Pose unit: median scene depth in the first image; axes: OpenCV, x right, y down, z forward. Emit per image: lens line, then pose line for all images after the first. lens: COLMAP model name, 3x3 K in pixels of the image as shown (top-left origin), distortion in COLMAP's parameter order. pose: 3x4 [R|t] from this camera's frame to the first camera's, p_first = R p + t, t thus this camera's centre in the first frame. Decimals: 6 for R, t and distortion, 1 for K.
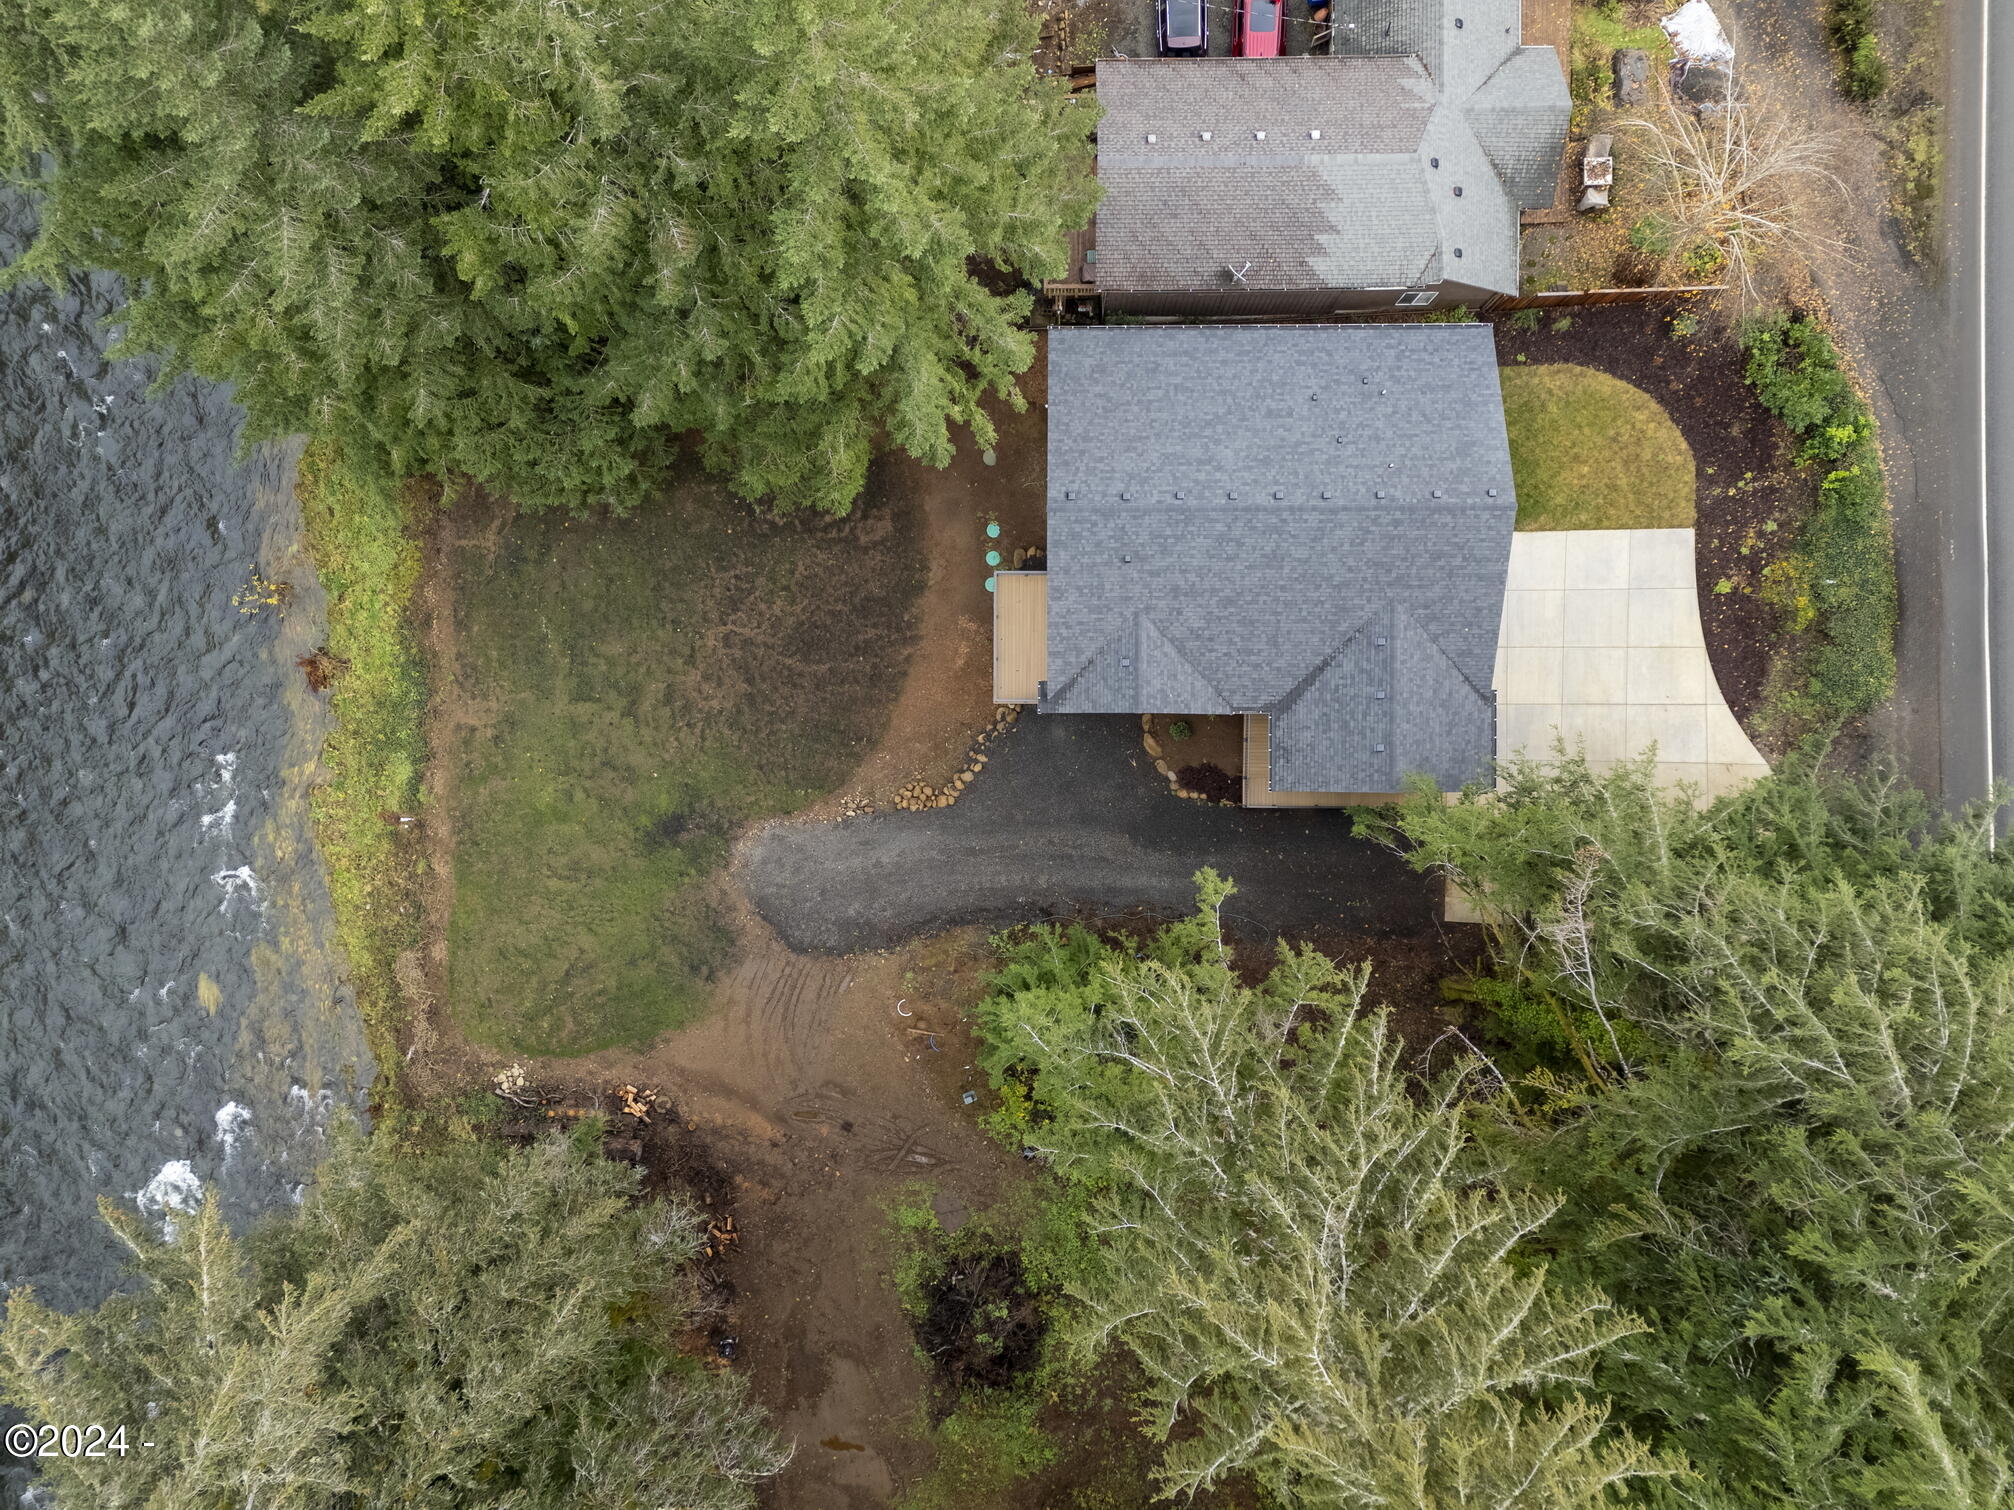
lens RADIAL K [[1380.0, 0, 1014.1], [0, 1380.0, 742.7], [0, 0, 1]] dist [0.004703, 0.000155]
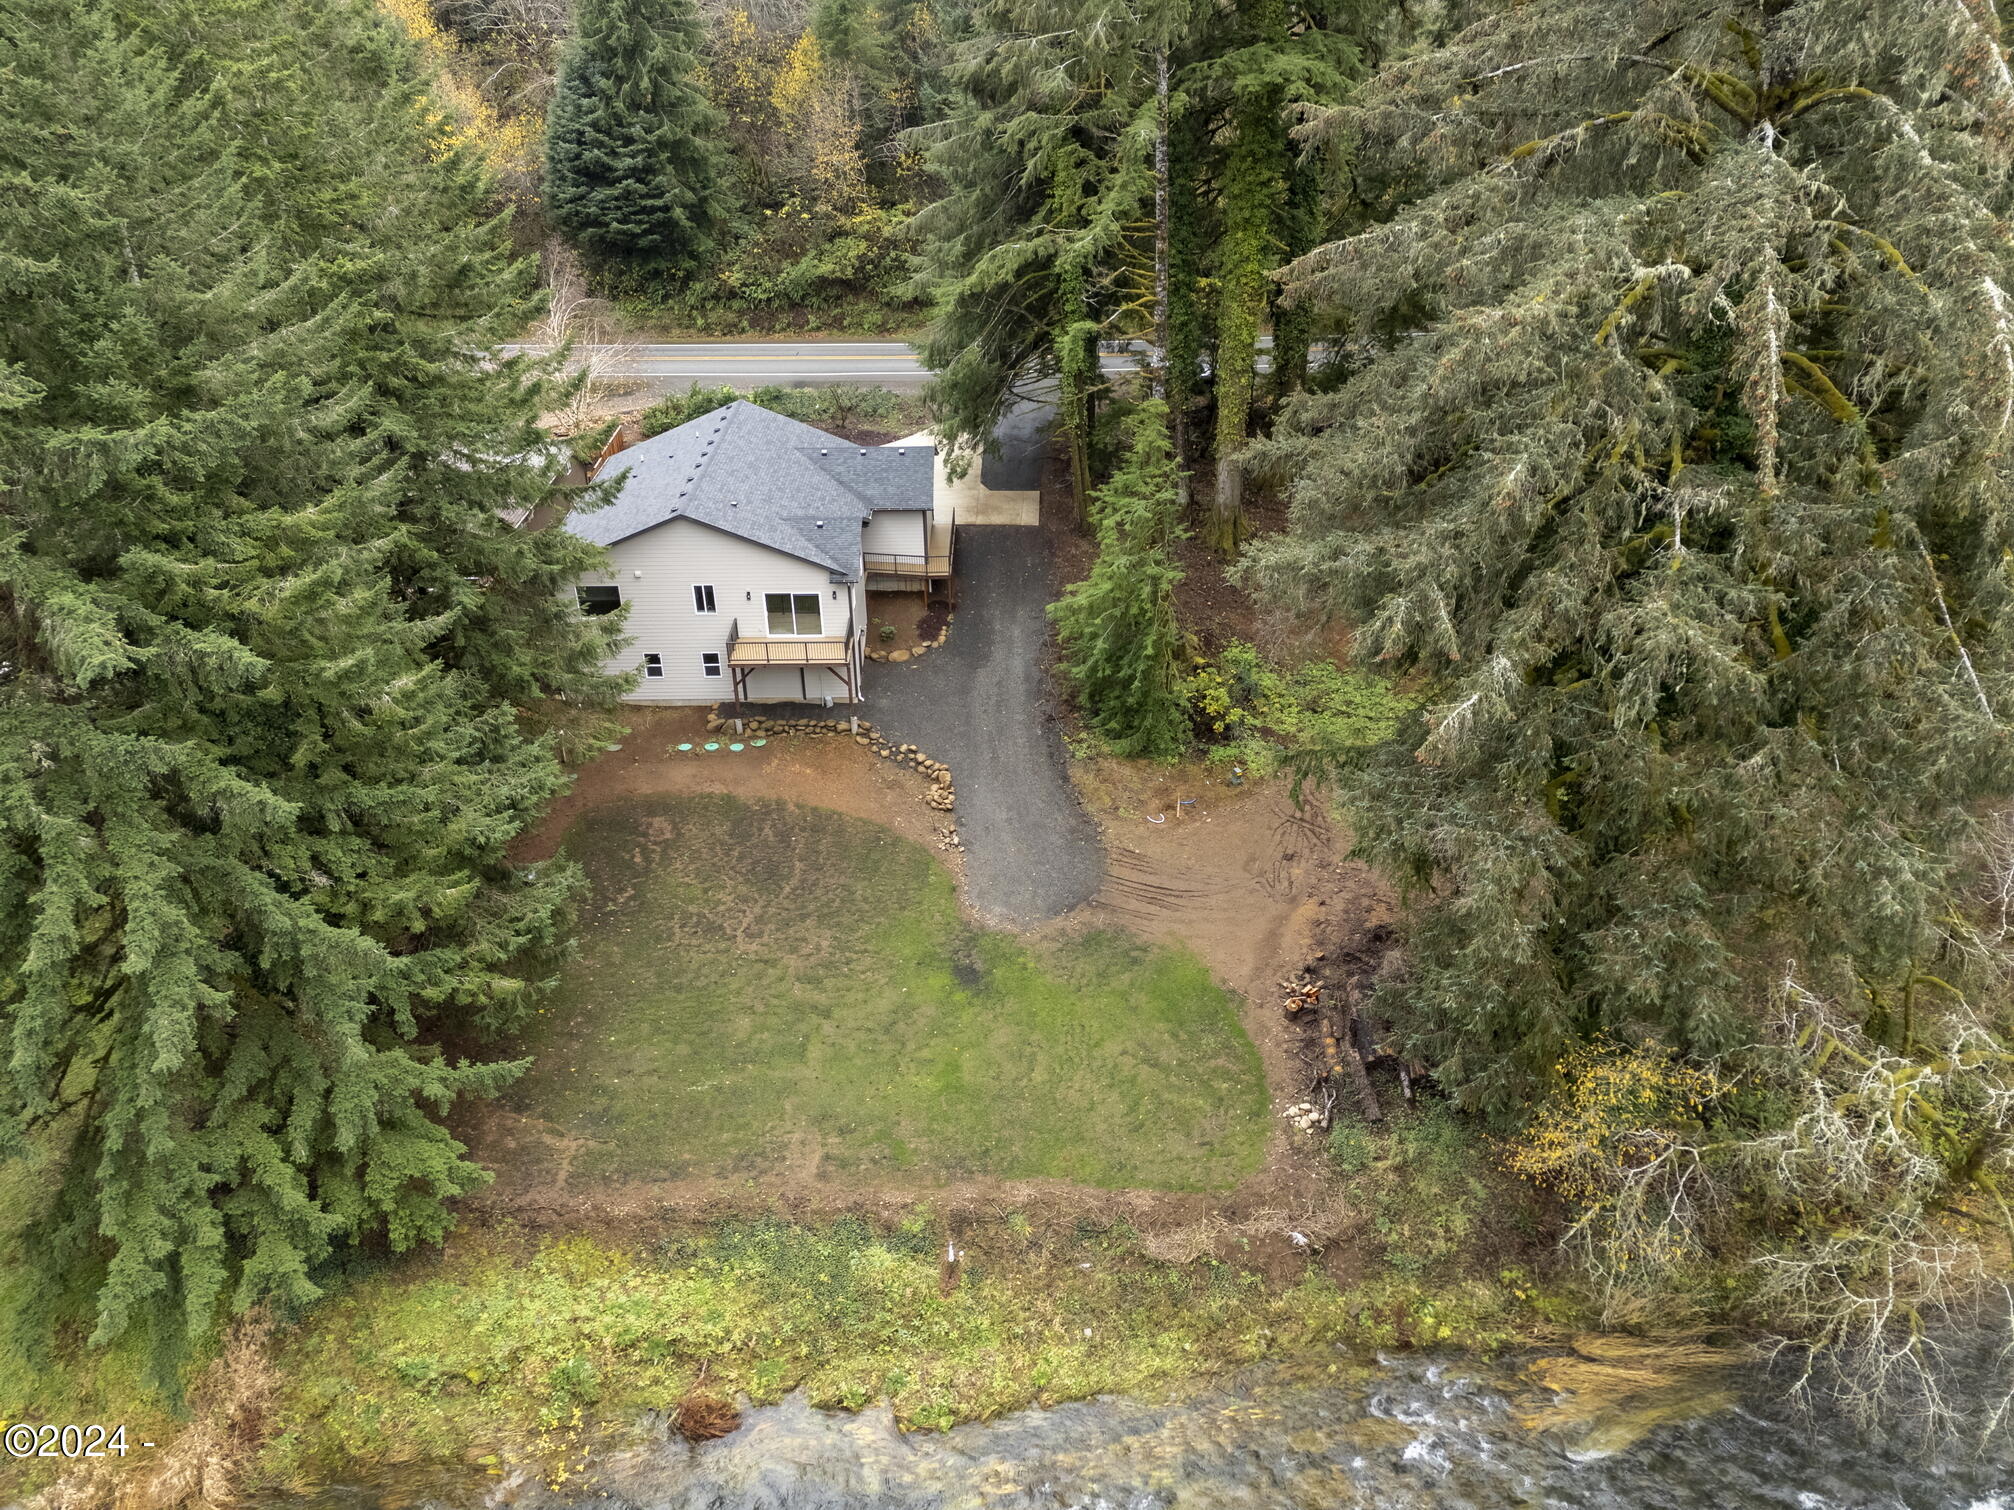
lens RADIAL K [[1380.0, 0, 1014.1], [0, 1380.0, 742.7], [0, 0, 1]] dist [0.004703, 0.000155]
pose [[-0.014120, -0.517083, 0.855819, -0.934053], [0.999898, -0.005308, 0.013290, 0.082708], [-0.002330, 0.855919, 0.517105, 0.465686]]
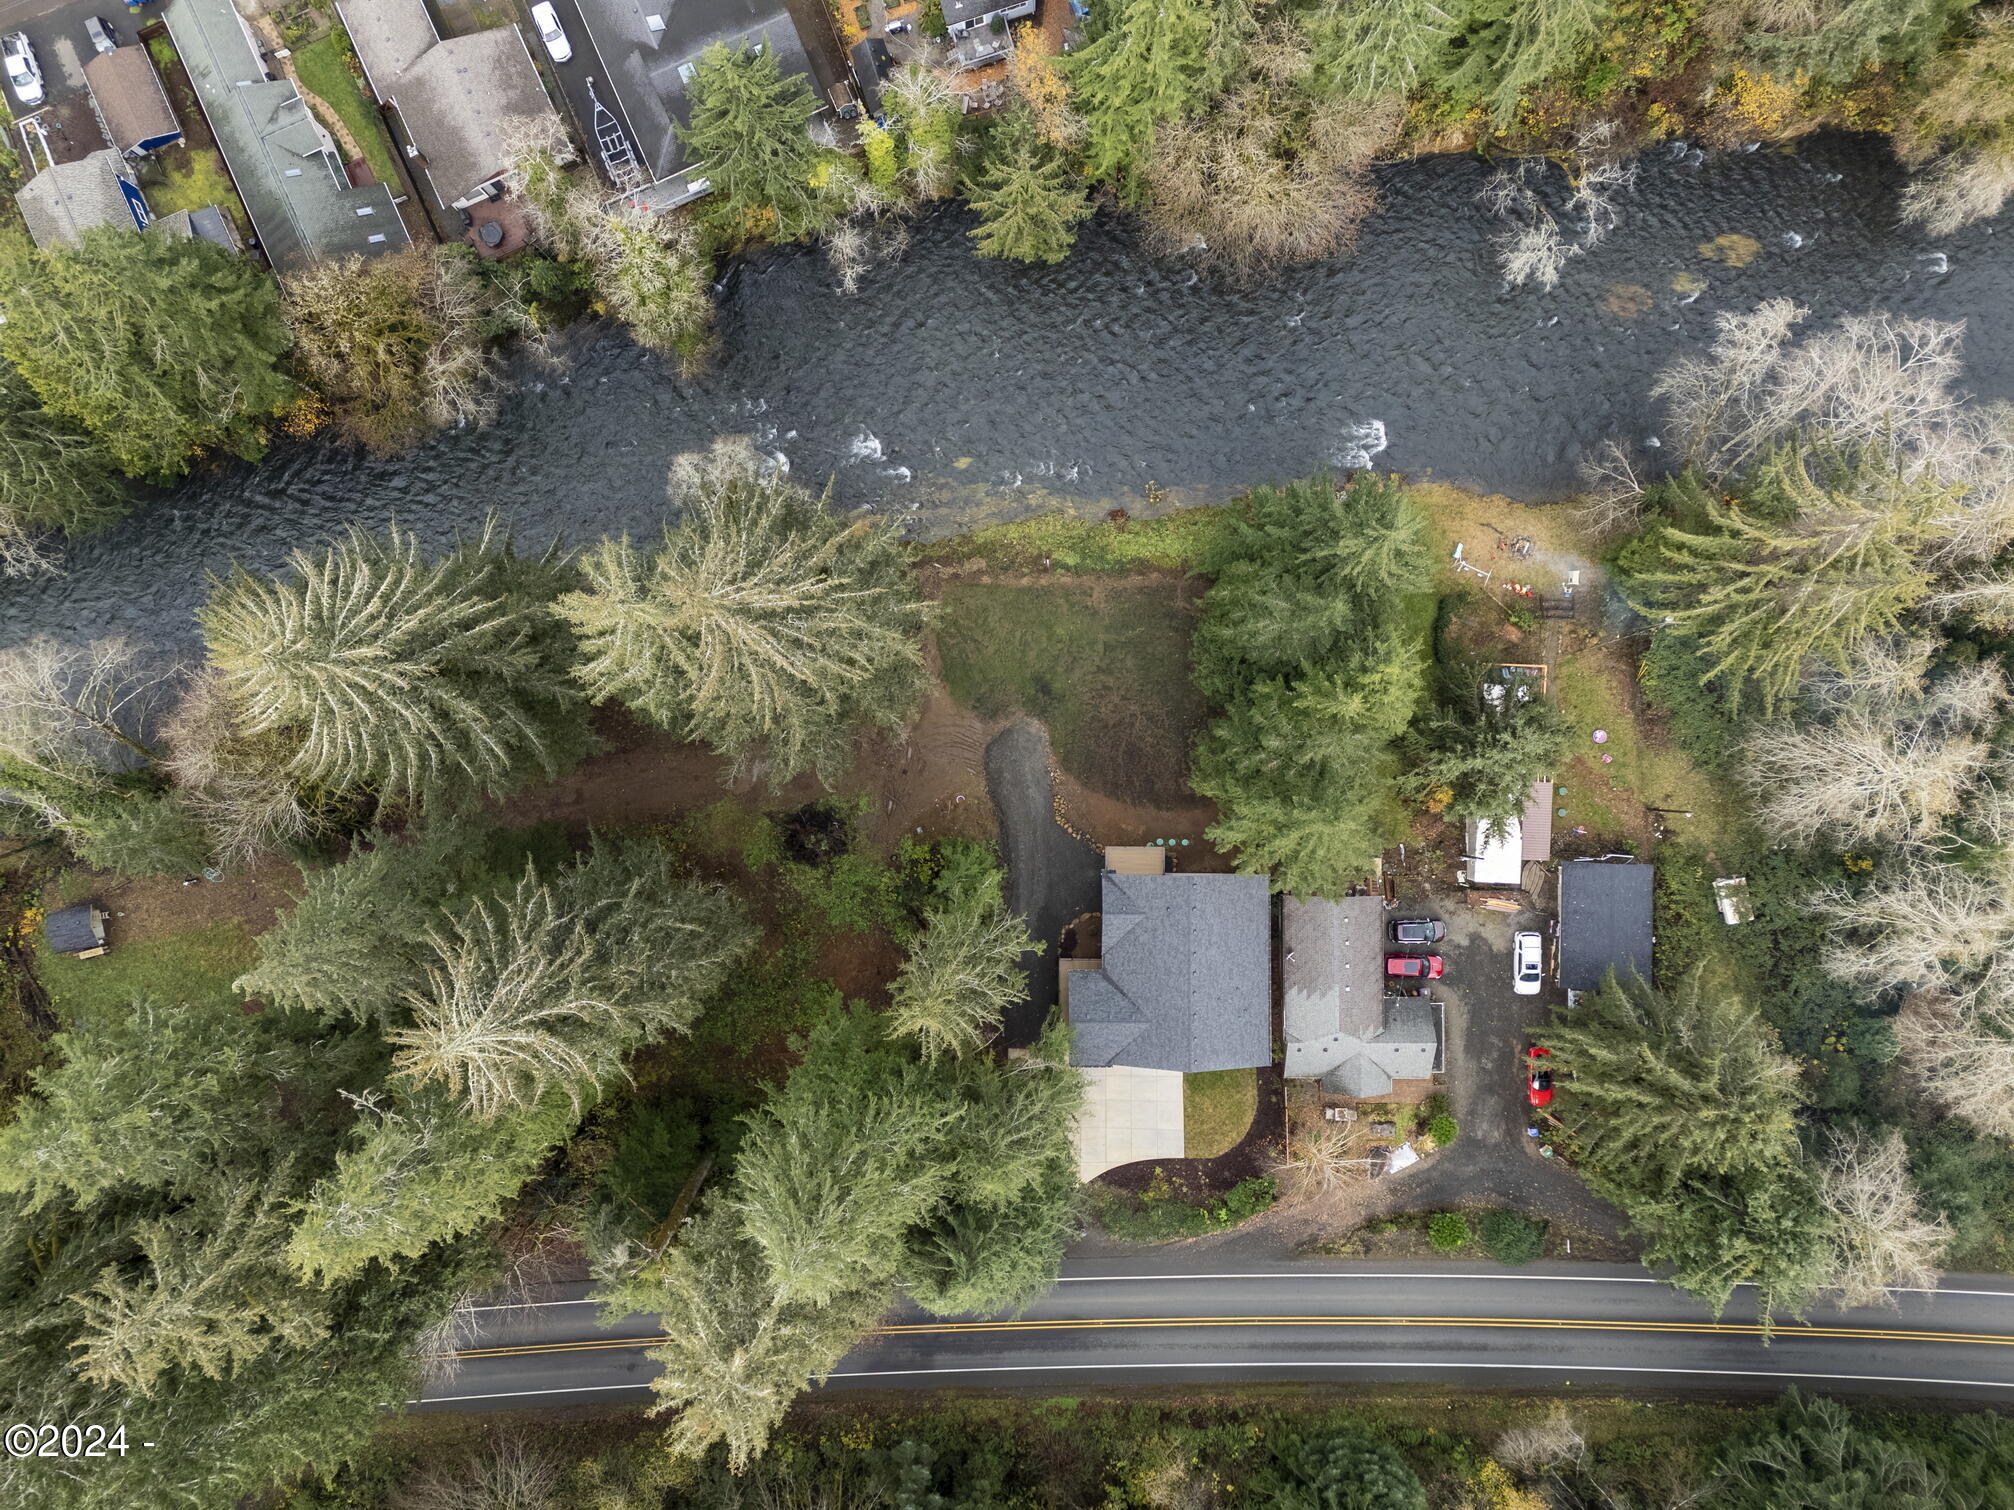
lens RADIAL K [[1380.0, 0, 1014.1], [0, 1380.0, 742.7], [0, 0, 1]] dist [0.004703, 0.000155]
pose [[0.003850, 0.999962, 0.007856, -0.191328], [-0.999859, 0.003721, 0.016351, 0.077735], [0.016321, -0.007918, 0.999835, -1.170179]]
